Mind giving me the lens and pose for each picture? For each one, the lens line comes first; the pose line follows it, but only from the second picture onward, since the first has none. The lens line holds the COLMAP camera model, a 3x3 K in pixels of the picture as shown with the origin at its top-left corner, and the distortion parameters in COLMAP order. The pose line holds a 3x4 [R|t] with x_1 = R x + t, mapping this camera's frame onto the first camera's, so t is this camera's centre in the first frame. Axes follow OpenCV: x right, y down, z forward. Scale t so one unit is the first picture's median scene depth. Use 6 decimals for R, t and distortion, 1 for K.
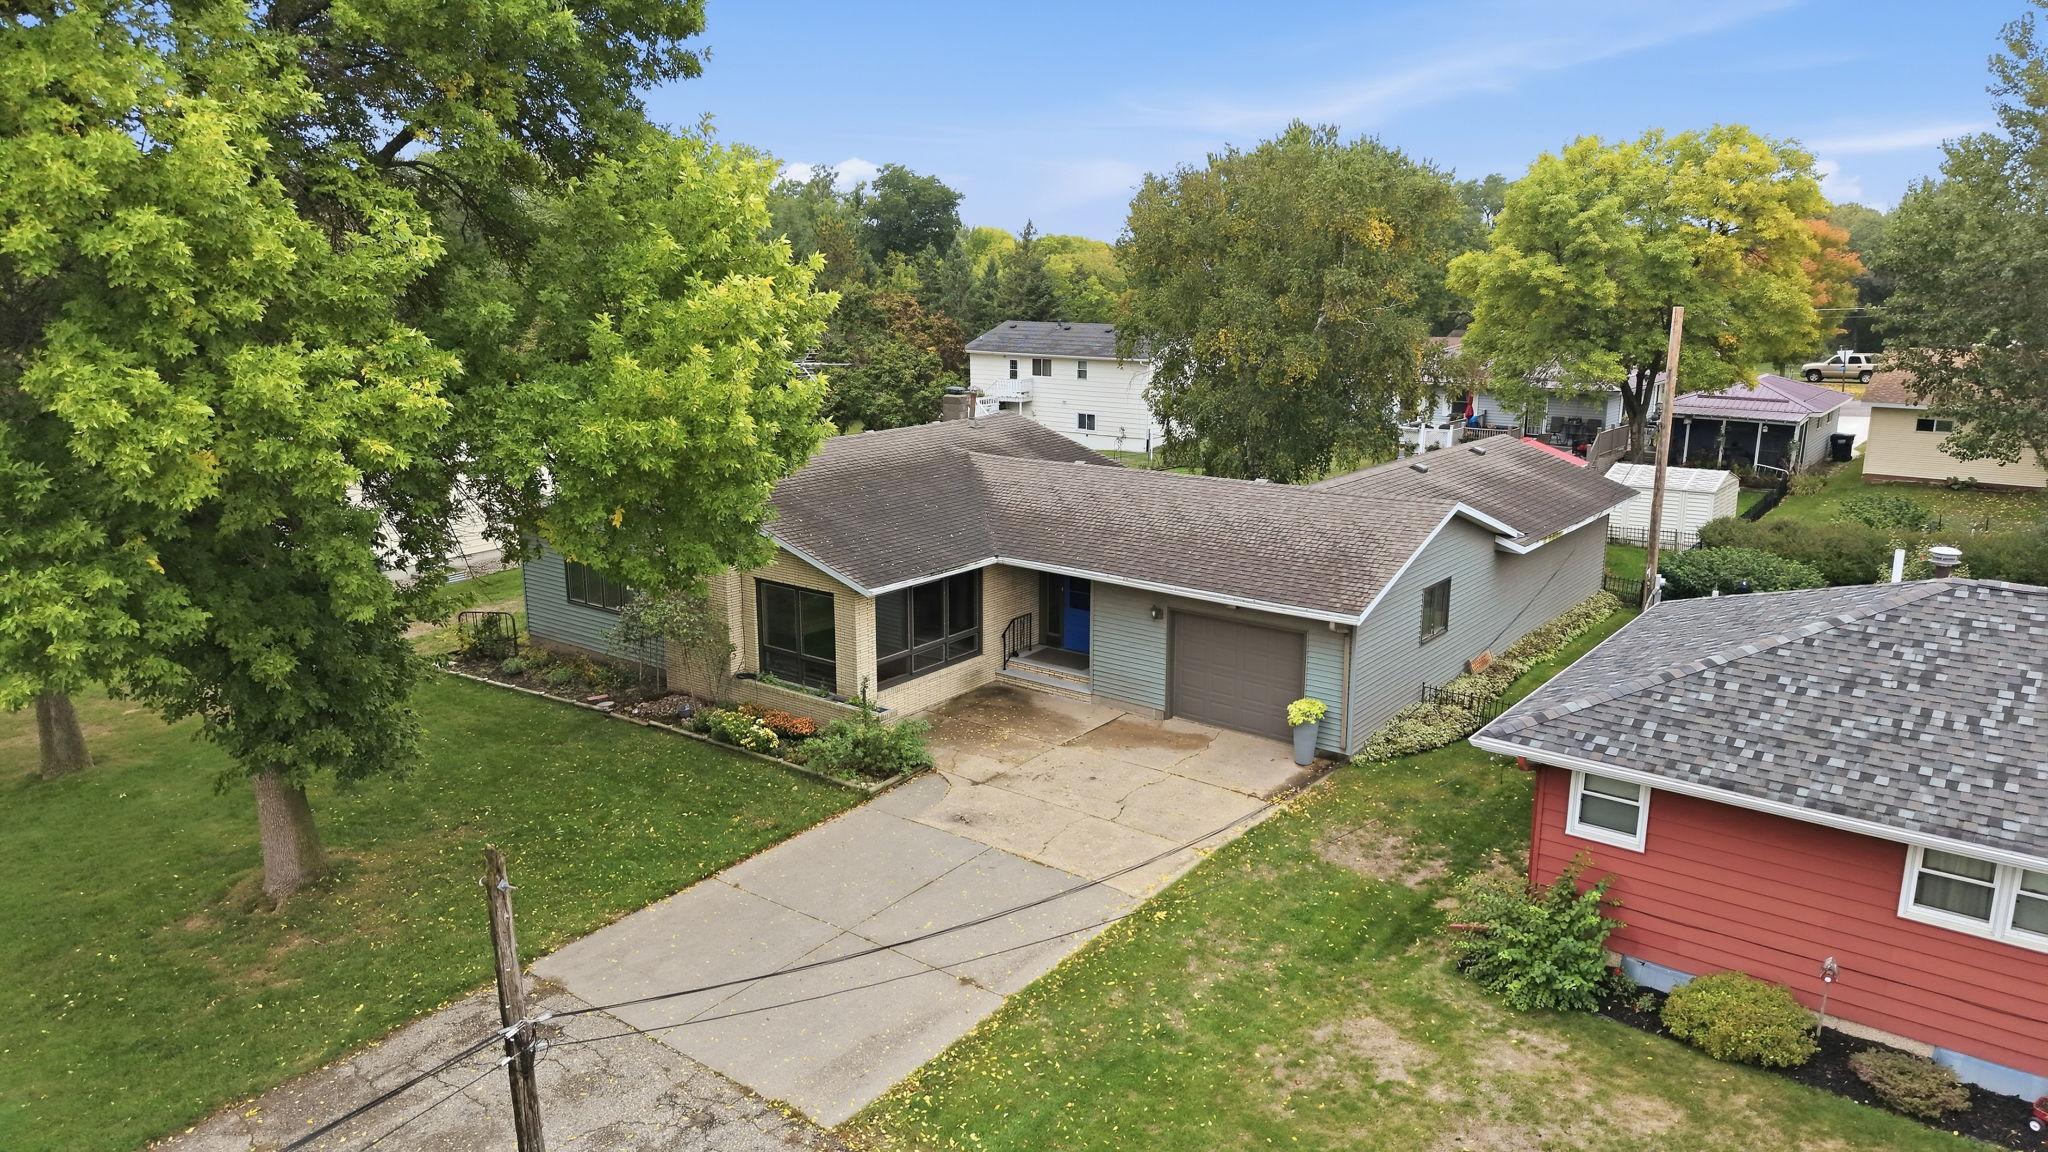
lens RADIAL K [[1348.5, 0, 1024.0], [0, 1348.5, 576.0], [0, 0, 1]] dist [0.028291, -0.001177]
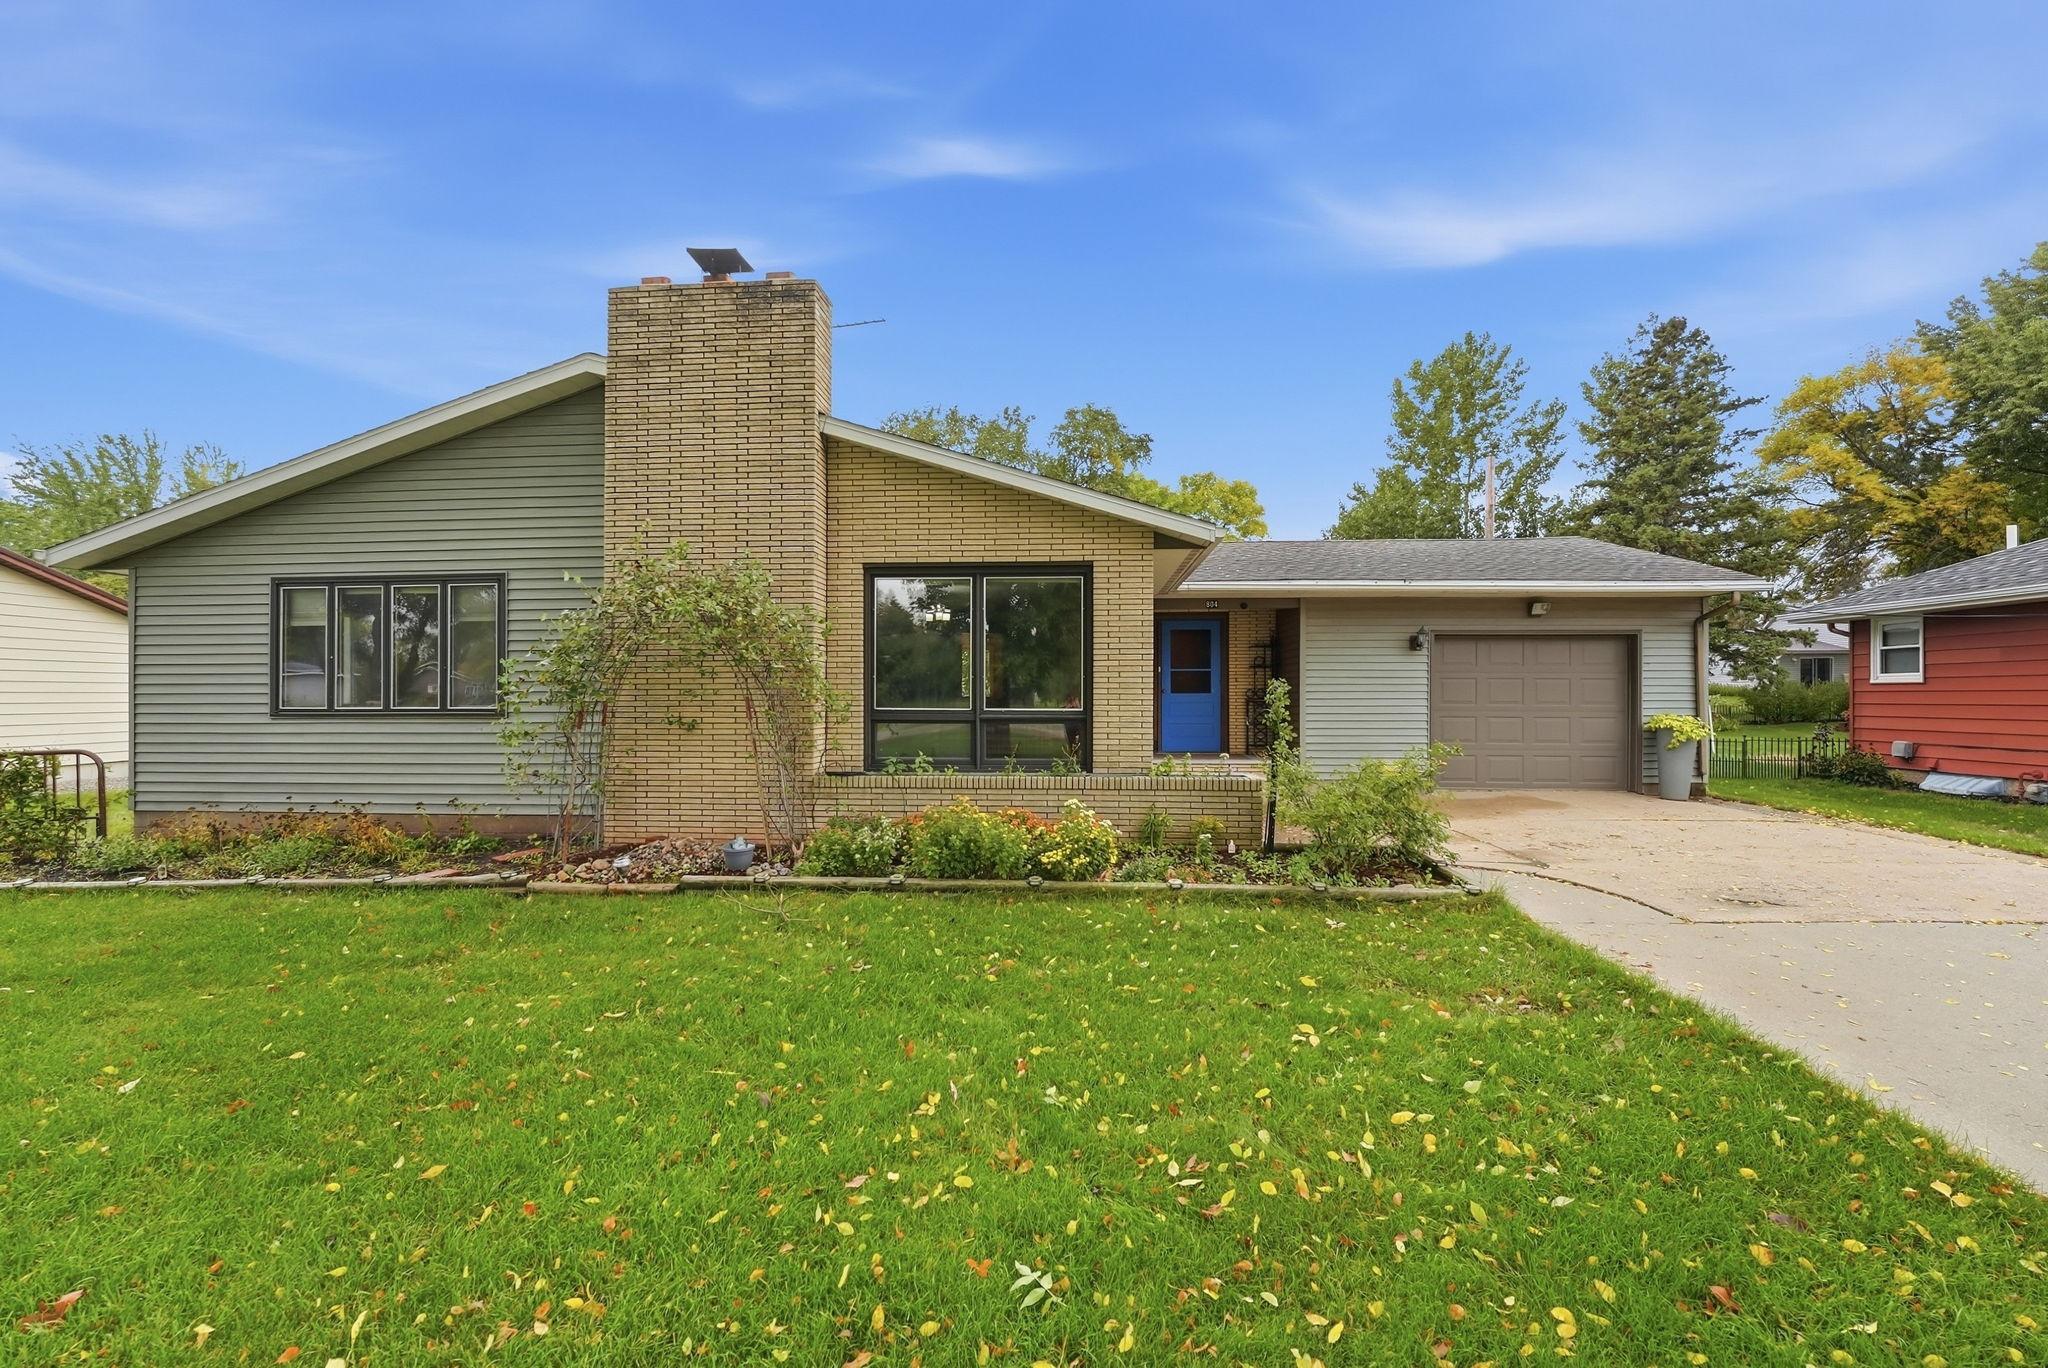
lens RADIAL K [[848.9, 0, 1023.6], [0, 848.9, 694.5], [0, 0, 1]] dist [-0.022238, -0.000088]
pose [[0.831225, 0.001735, 0.555933, -0.328549], [0.126292, 0.973261, -0.191867, 0.113064], [-0.541401, 0.229695, 0.808780, 0.737823]]
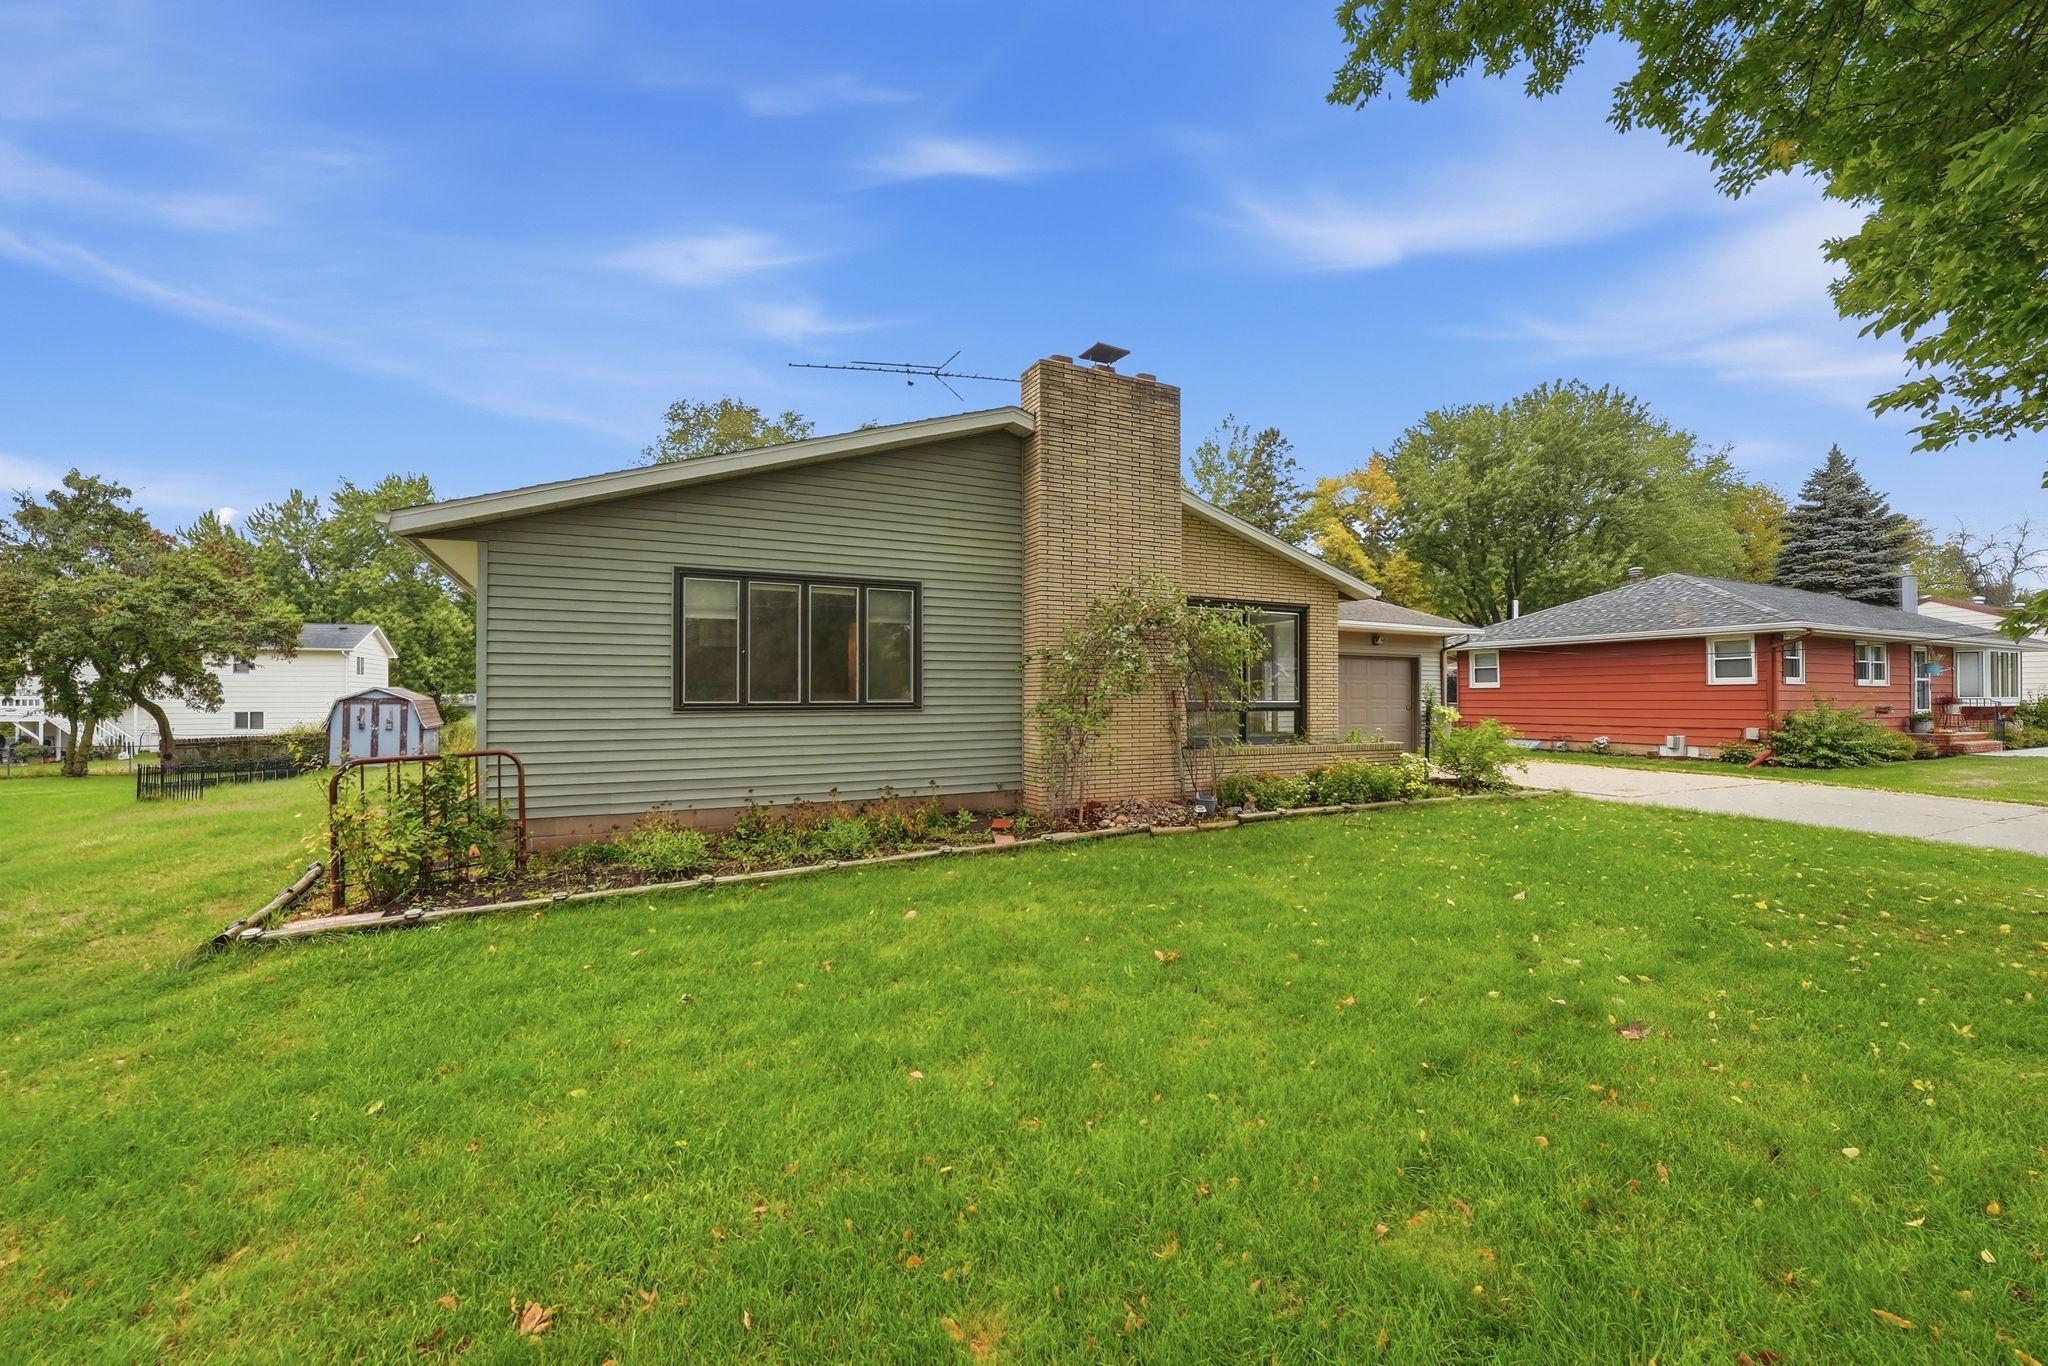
lens RADIAL K [[853.8, 0, 1029.7], [0, 853.8, 695.5], [0, 0, 1]] dist [-0.036880, -0.000074]
pose [[0.424508, 0.002997, 0.905419, -0.632291], [0.204195, 0.973915, -0.098961, 0.074024], [-0.882098, 0.226892, 0.412823, 0.915874]]
